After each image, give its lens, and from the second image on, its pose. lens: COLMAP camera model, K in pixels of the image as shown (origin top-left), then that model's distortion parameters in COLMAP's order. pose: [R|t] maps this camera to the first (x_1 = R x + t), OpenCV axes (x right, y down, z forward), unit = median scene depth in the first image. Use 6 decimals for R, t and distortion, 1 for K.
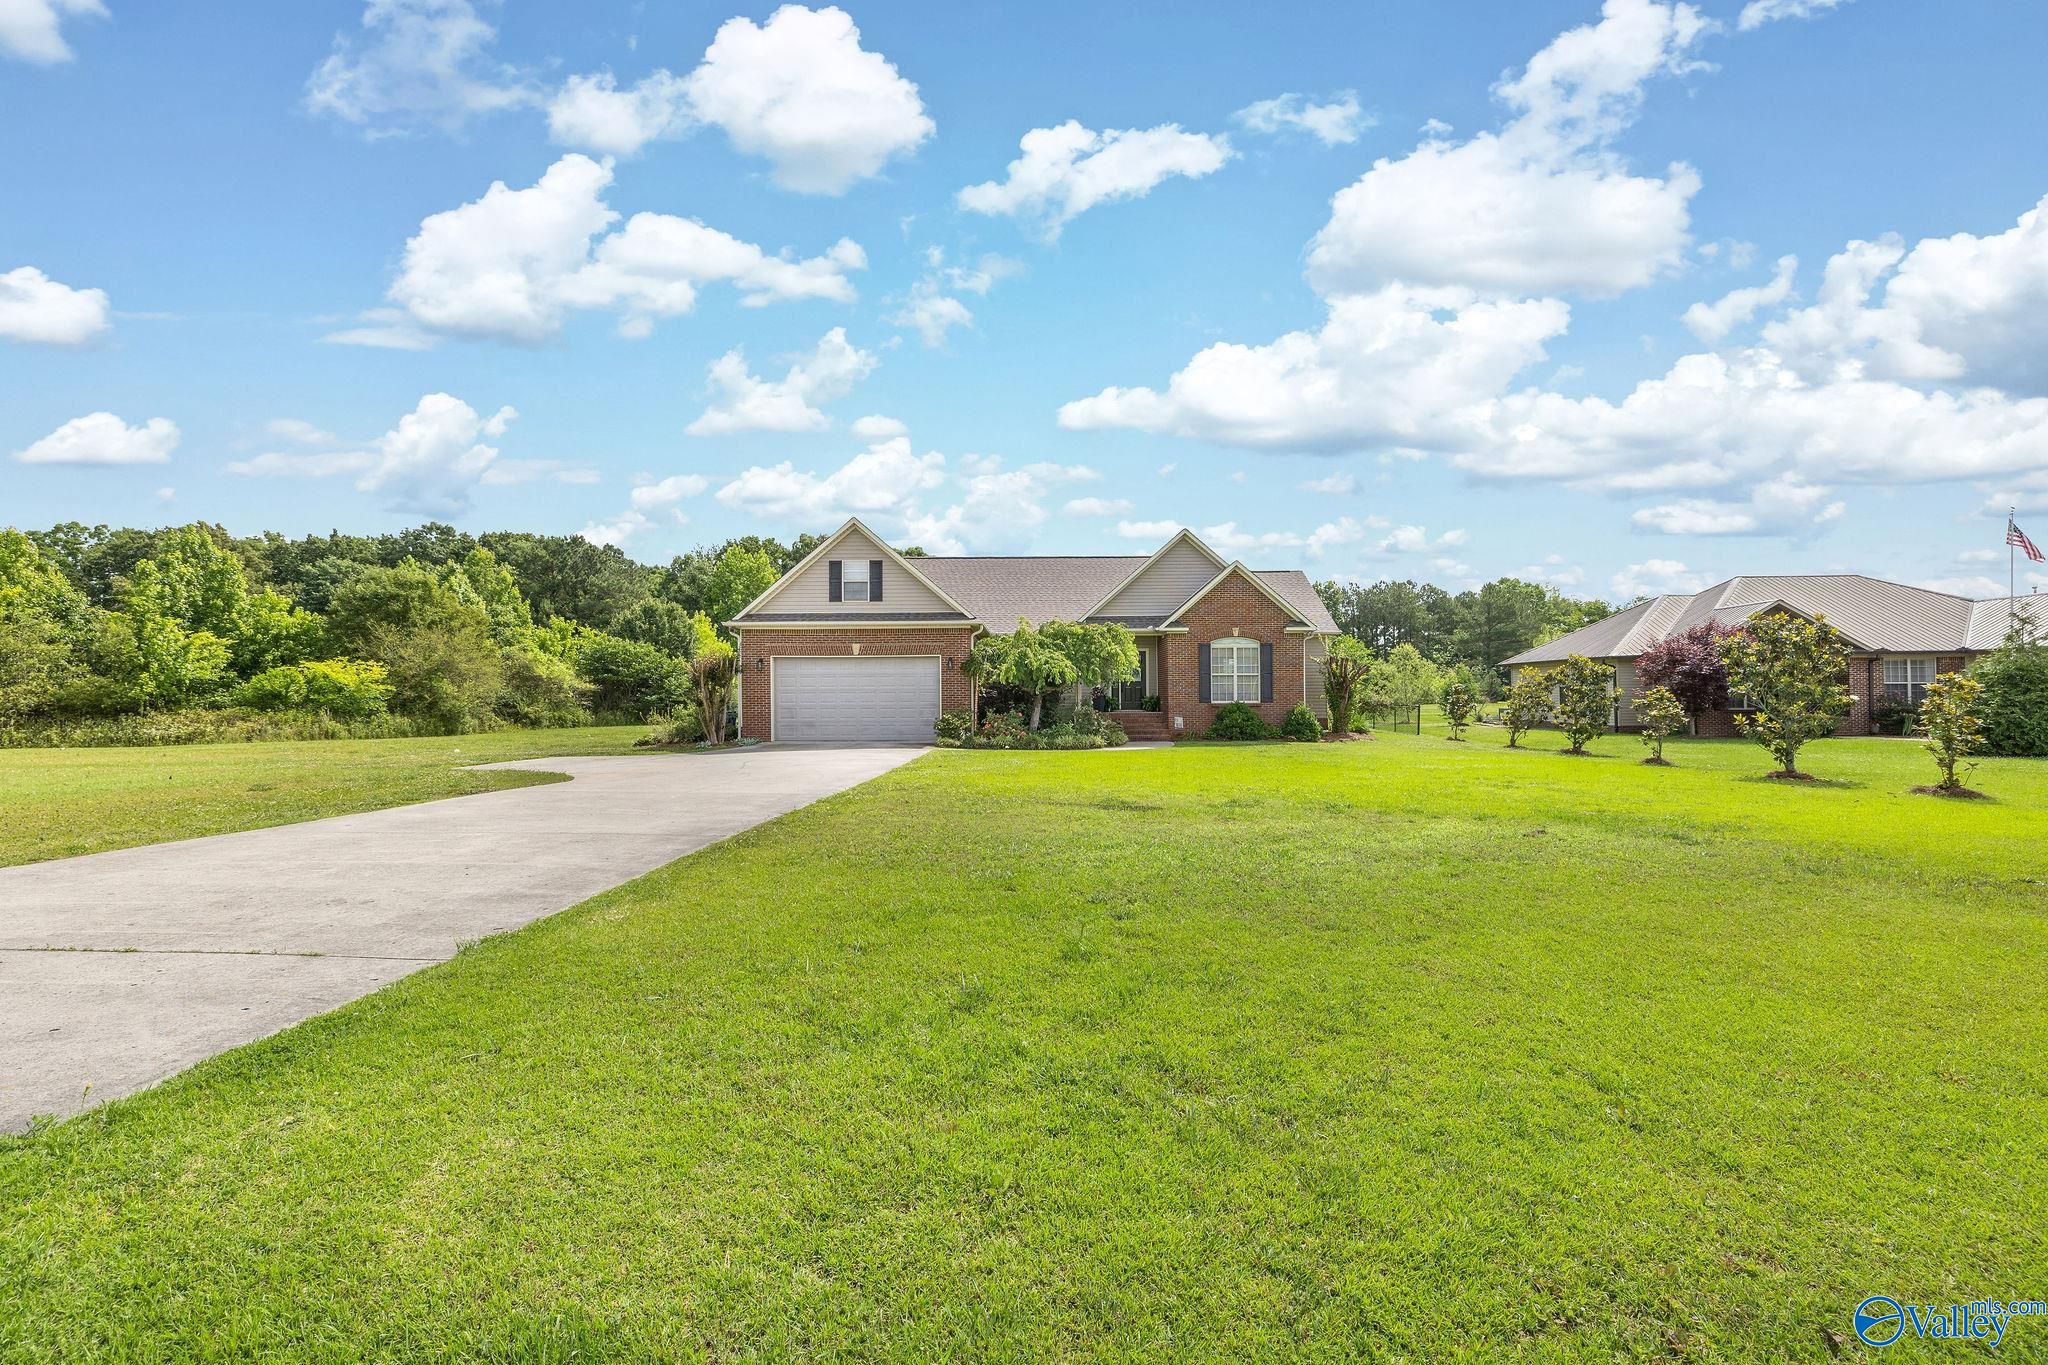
lens RADIAL K [[849.9, 0, 1067.0], [0, 849.9, 680.5], [0, 0, 1]] dist [-0.000948, -0.000023]
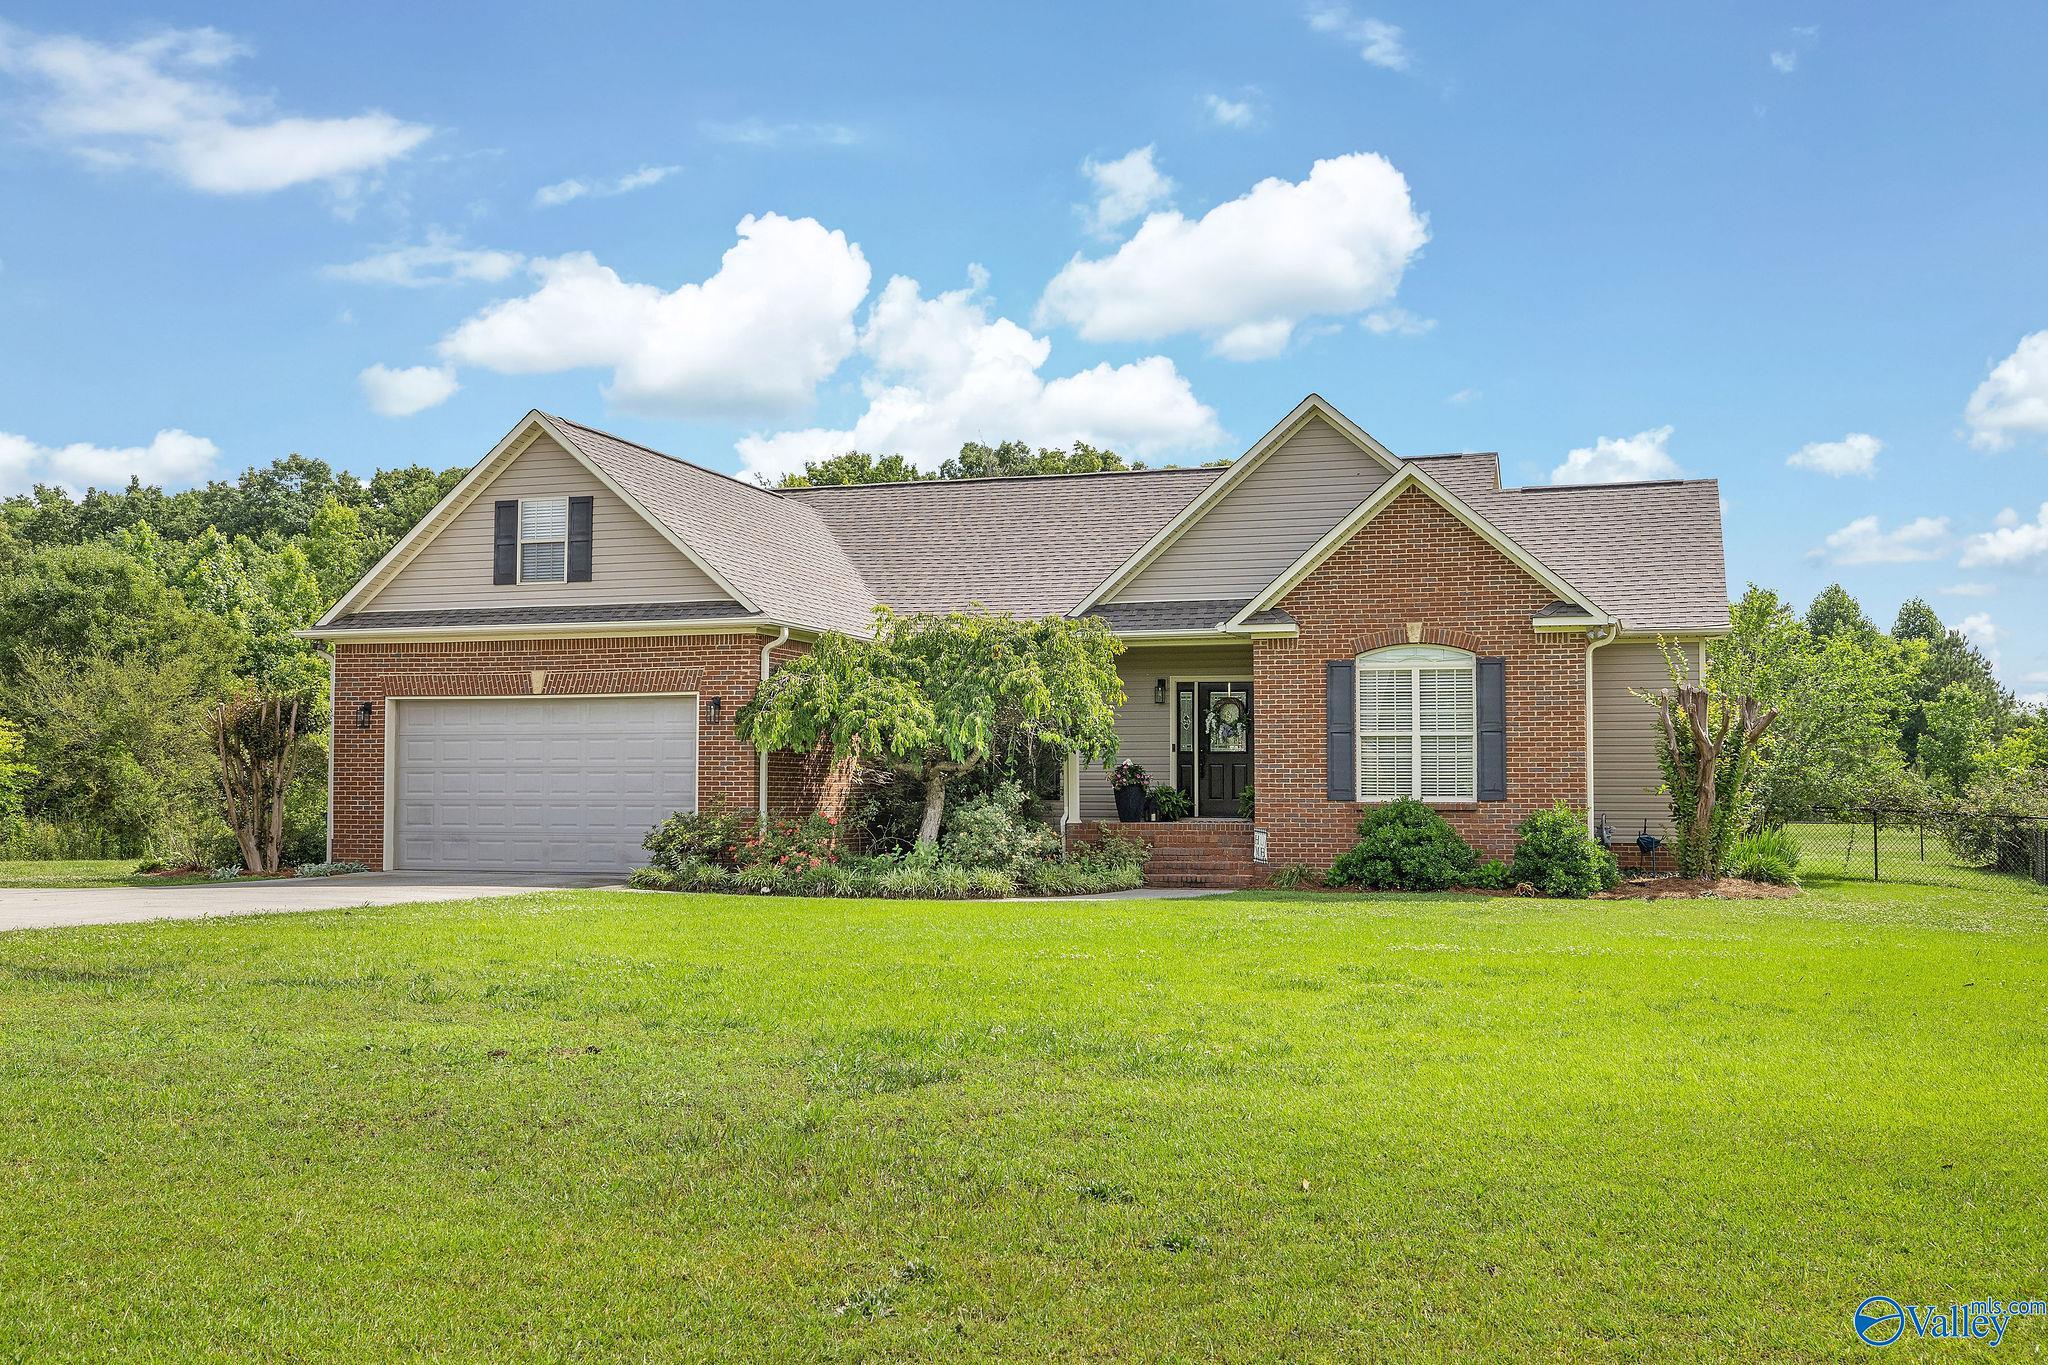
lens RADIAL K [[1963.4, 0, 1065.1], [0, 1963.4, 680.7], [0, 0, 1]] dist [0.008119, -0.003335]
pose [[0.954862, -0.011020, -0.296845, 0.363049], [-0.001934, 0.999060, -0.043311, 0.009967], [0.297044, 0.041930, 0.953943, 0.029533]]
